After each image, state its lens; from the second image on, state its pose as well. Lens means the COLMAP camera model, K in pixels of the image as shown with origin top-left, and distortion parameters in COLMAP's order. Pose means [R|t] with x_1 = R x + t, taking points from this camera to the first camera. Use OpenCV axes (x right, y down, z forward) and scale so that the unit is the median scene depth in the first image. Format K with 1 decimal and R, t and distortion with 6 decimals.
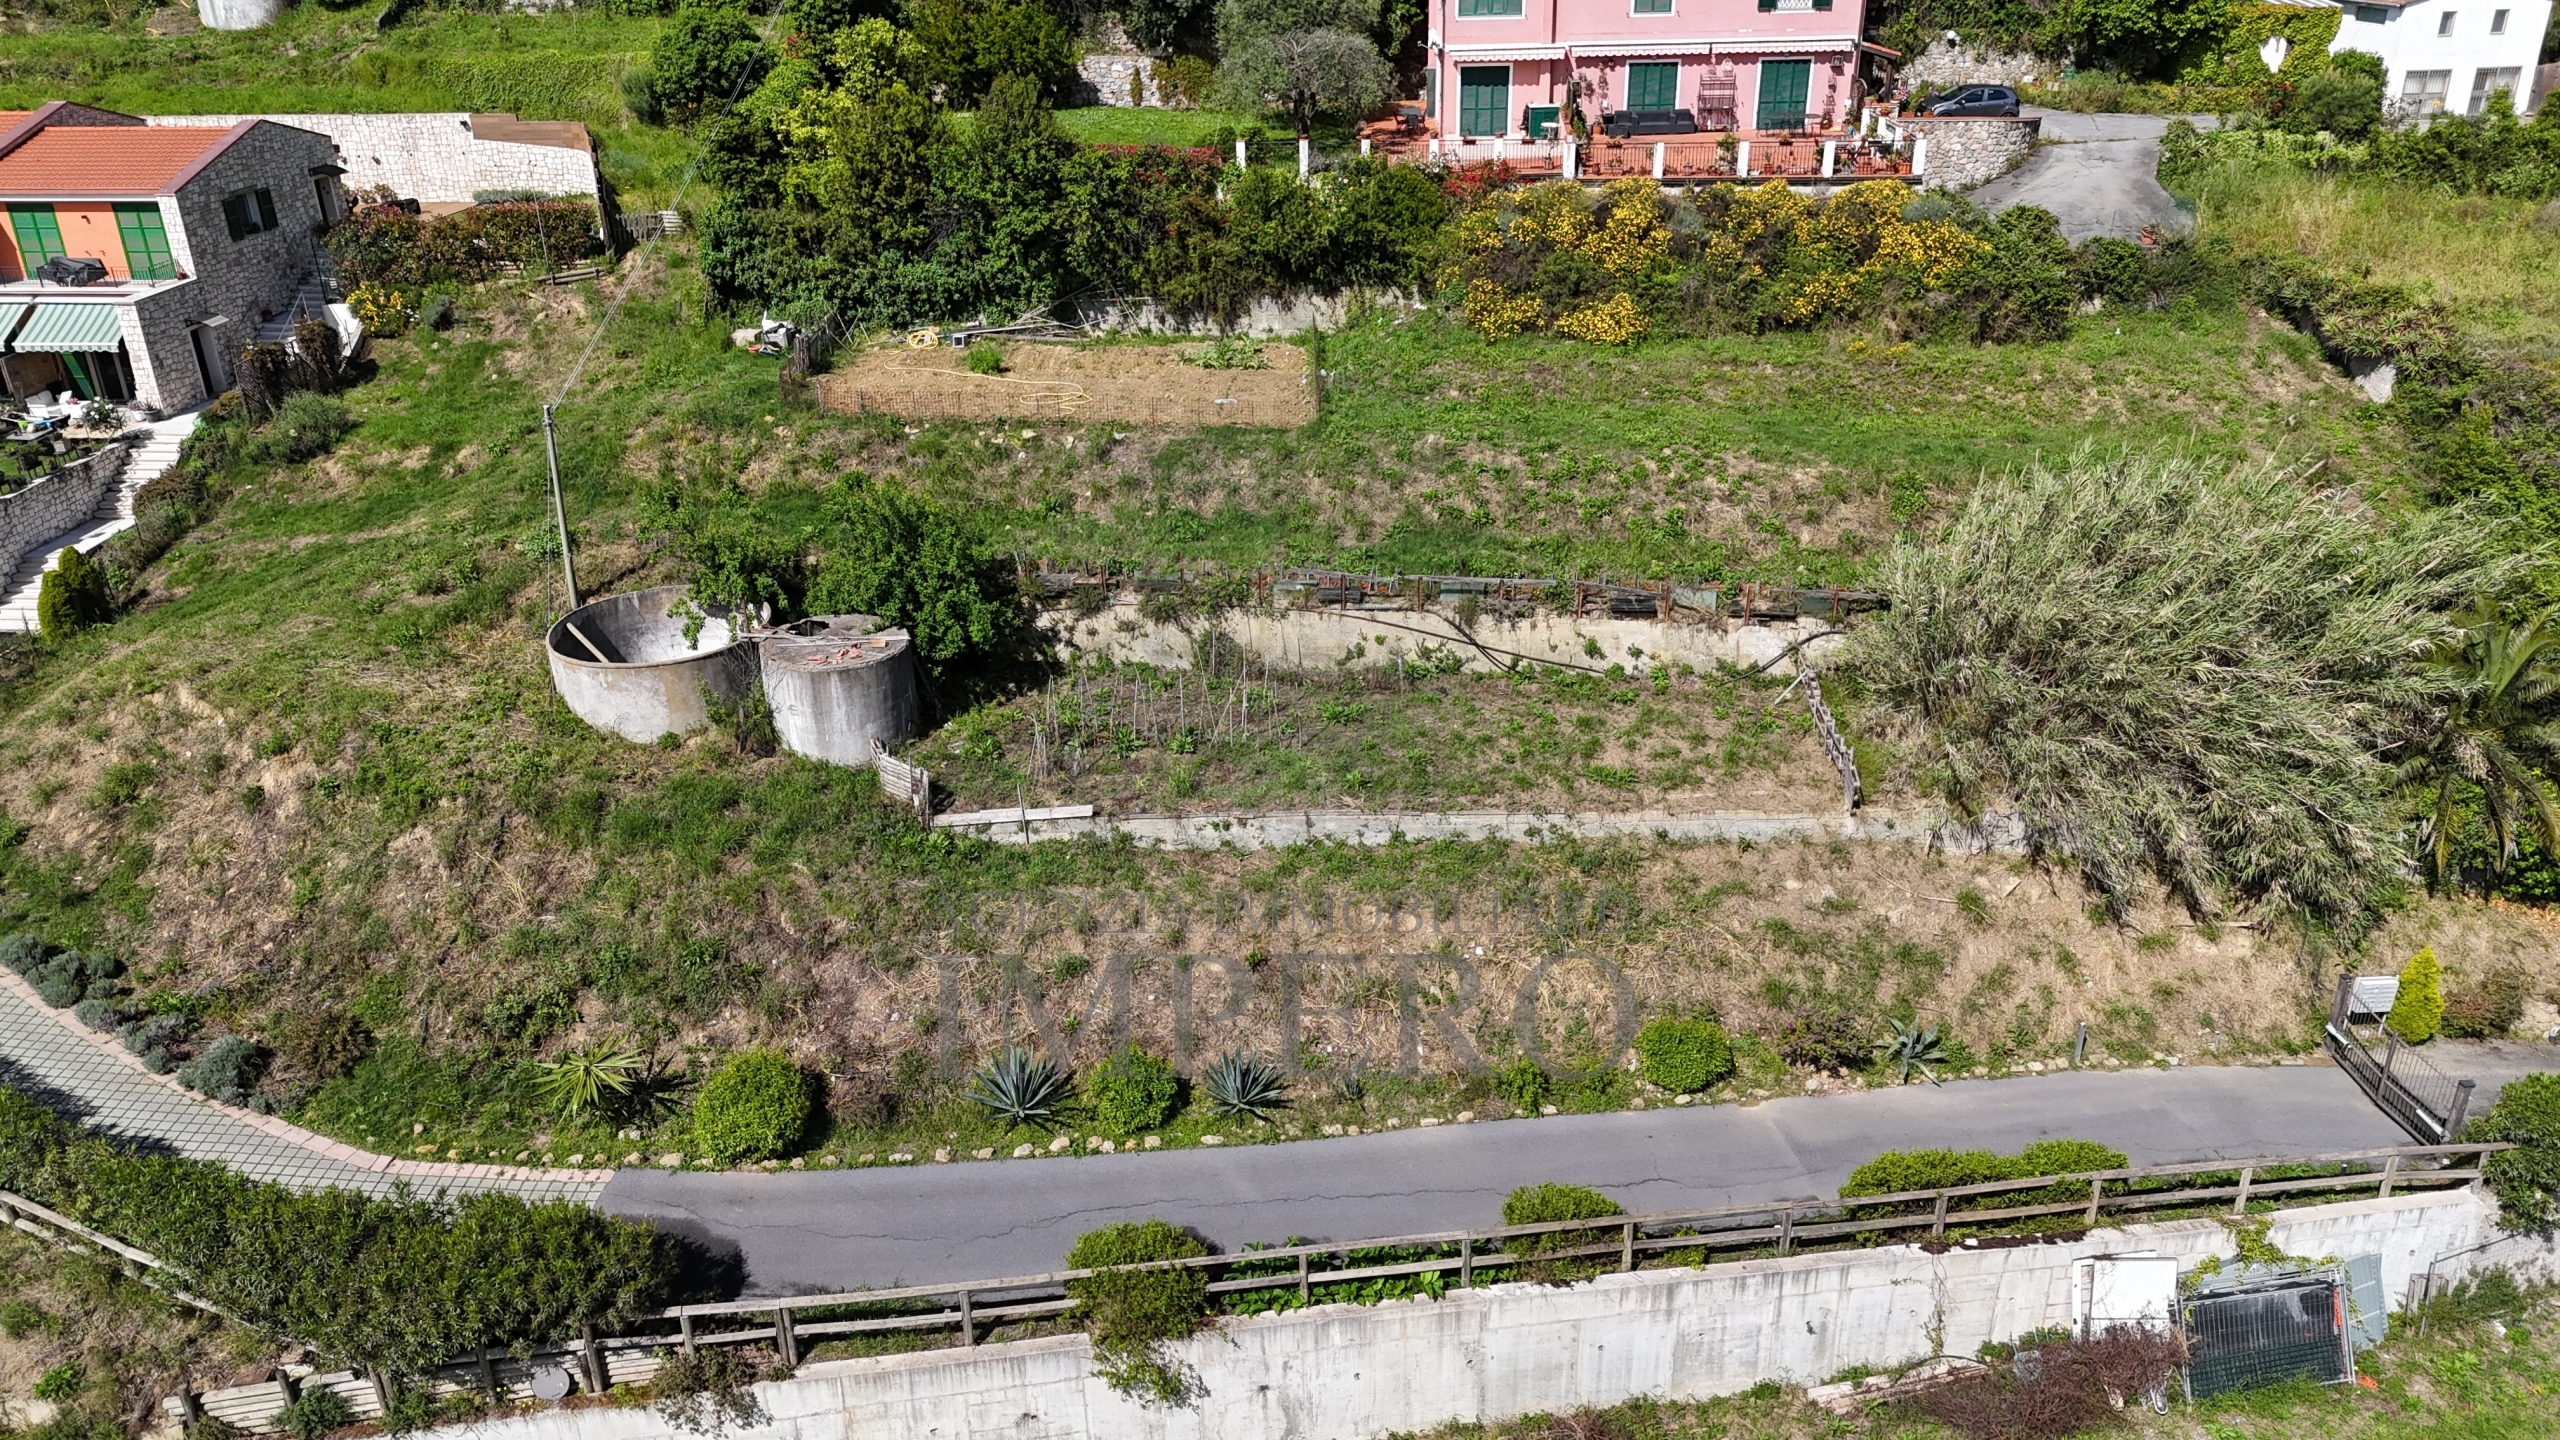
lens RADIAL K [[1880.1, 0, 1282.7], [0, 1880.1, 715.6], [0, 0, 1]] dist [0.086450, -0.082446]
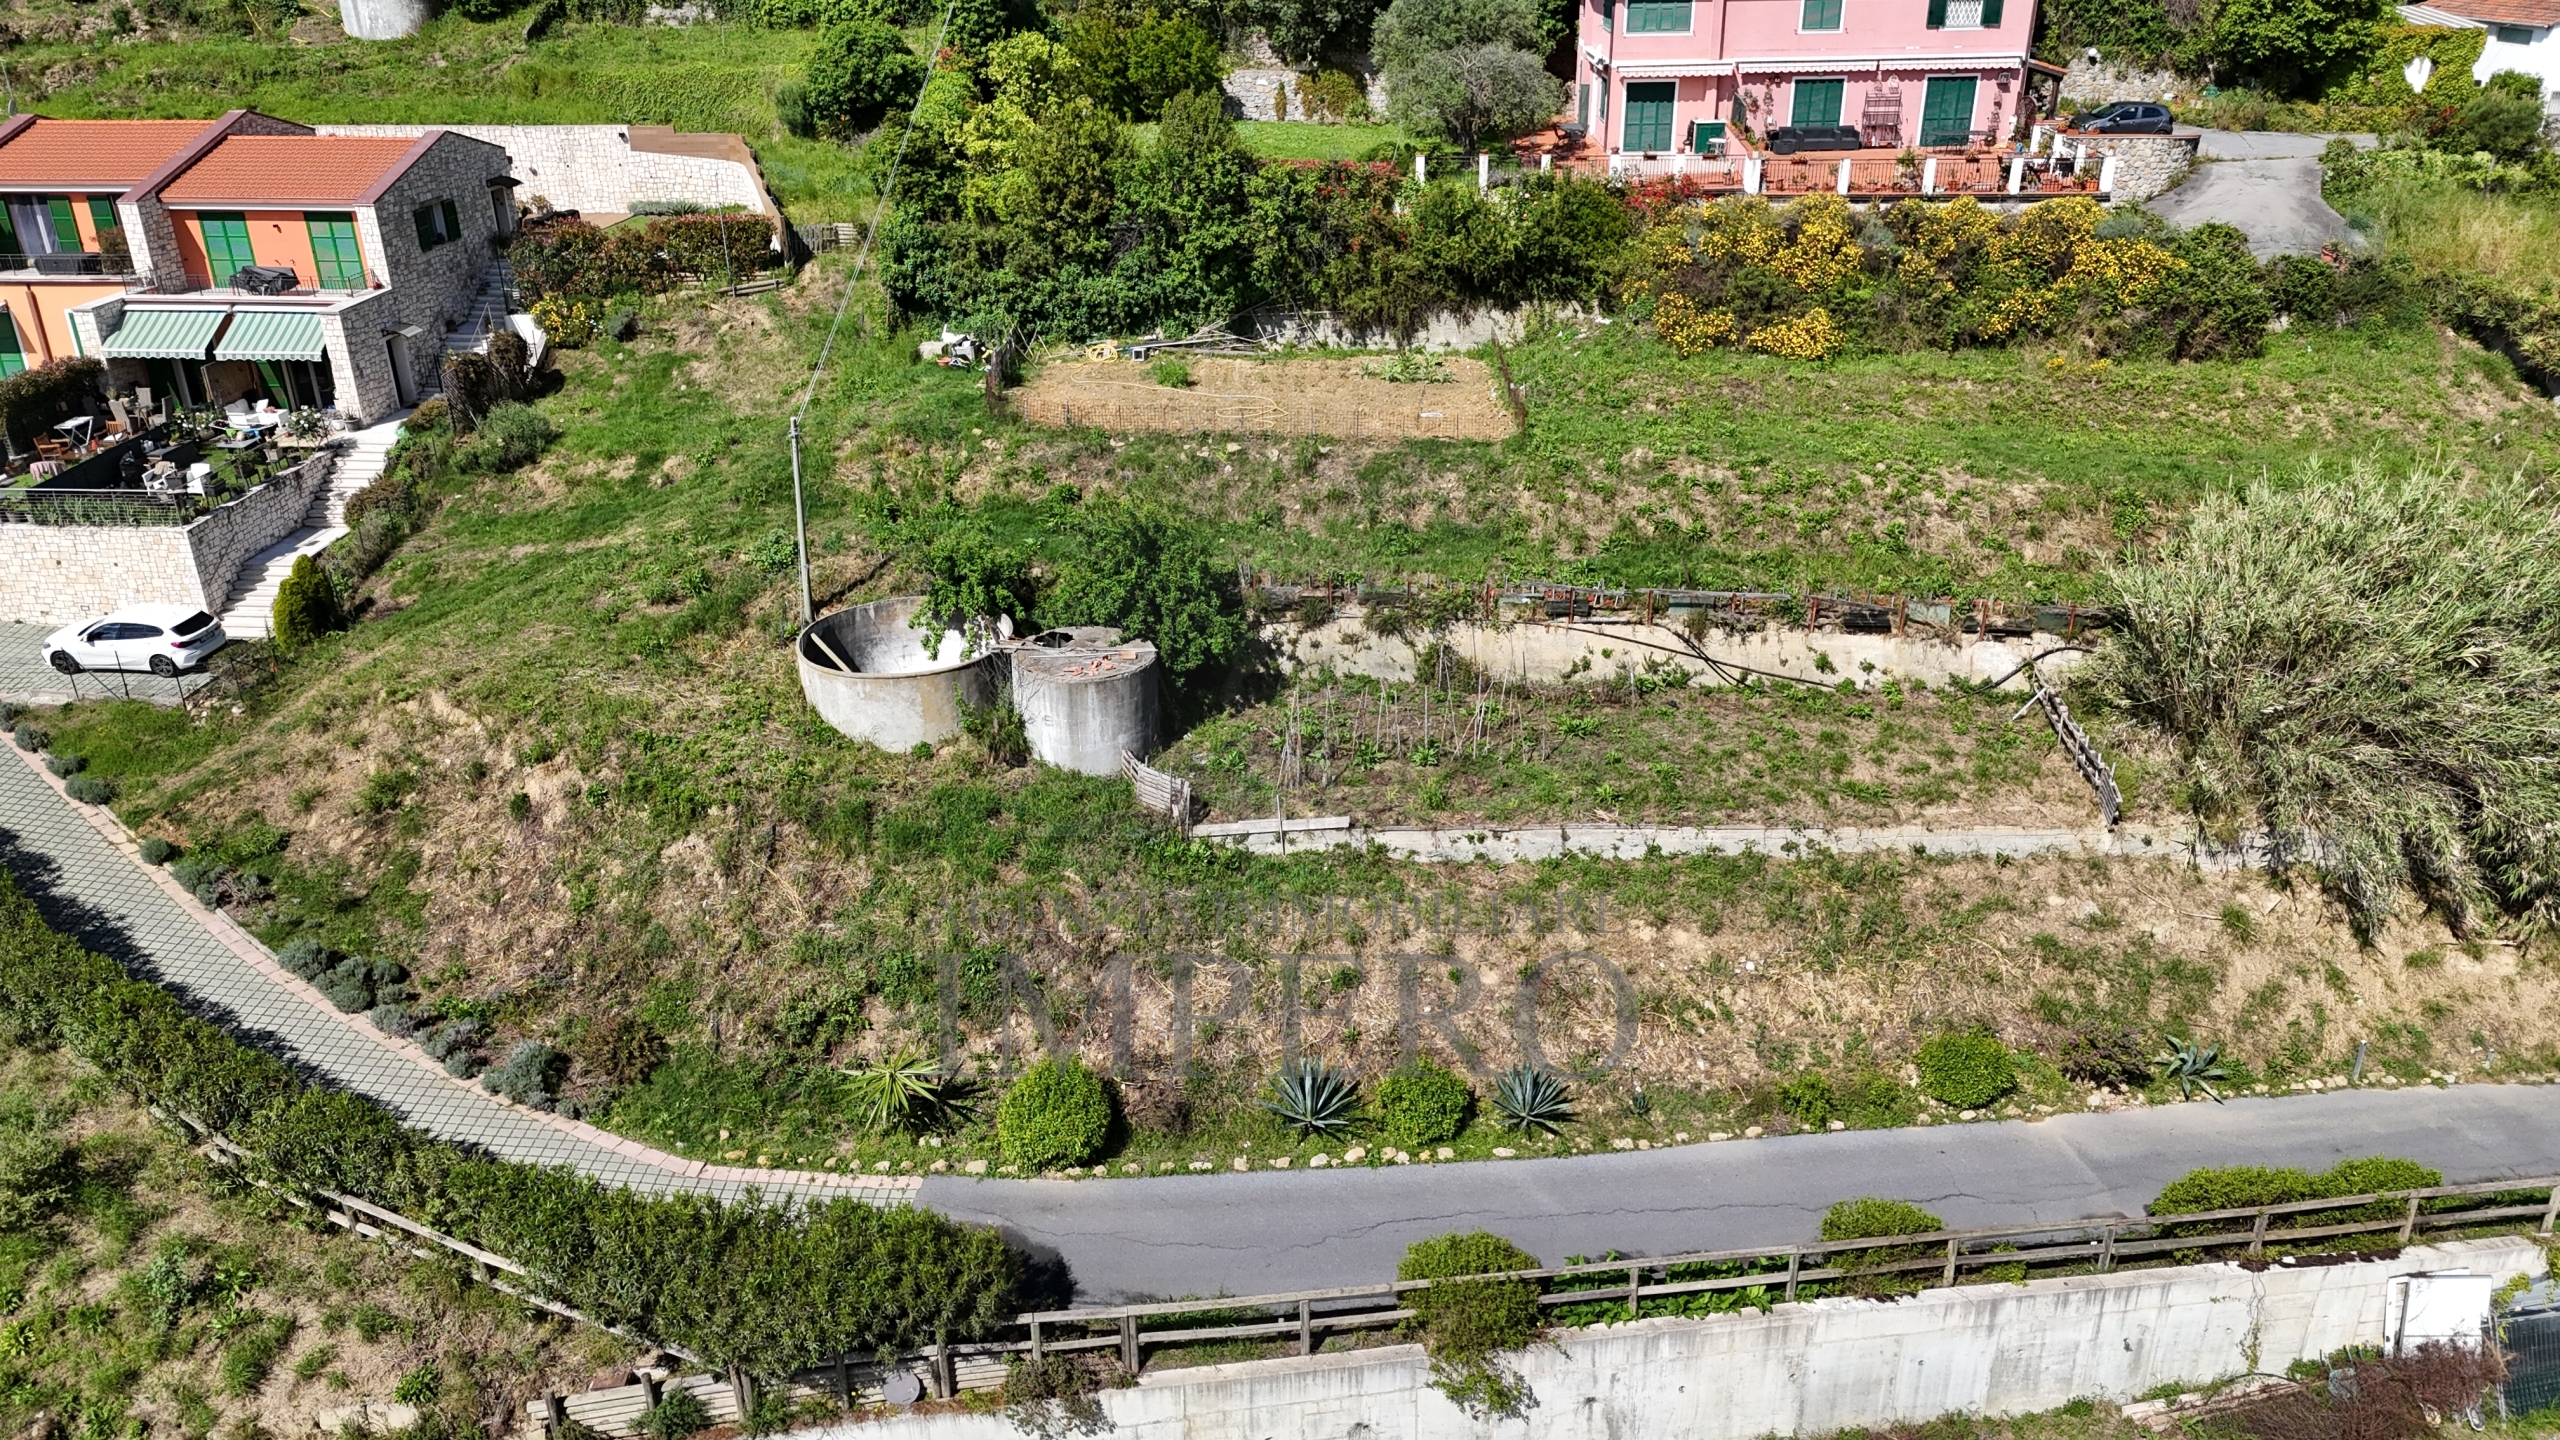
lens RADIAL K [[1880.1, 0, 1282.7], [0, 1880.1, 715.6], [0, 0, 1]] dist [0.086450, -0.082446]
pose [[0.999983, 0.005056, 0.002844, -0.126660], [-0.005041, 0.999973, -0.005392, -0.000842], [-0.002872, 0.005377, 0.999981, -0.004168]]
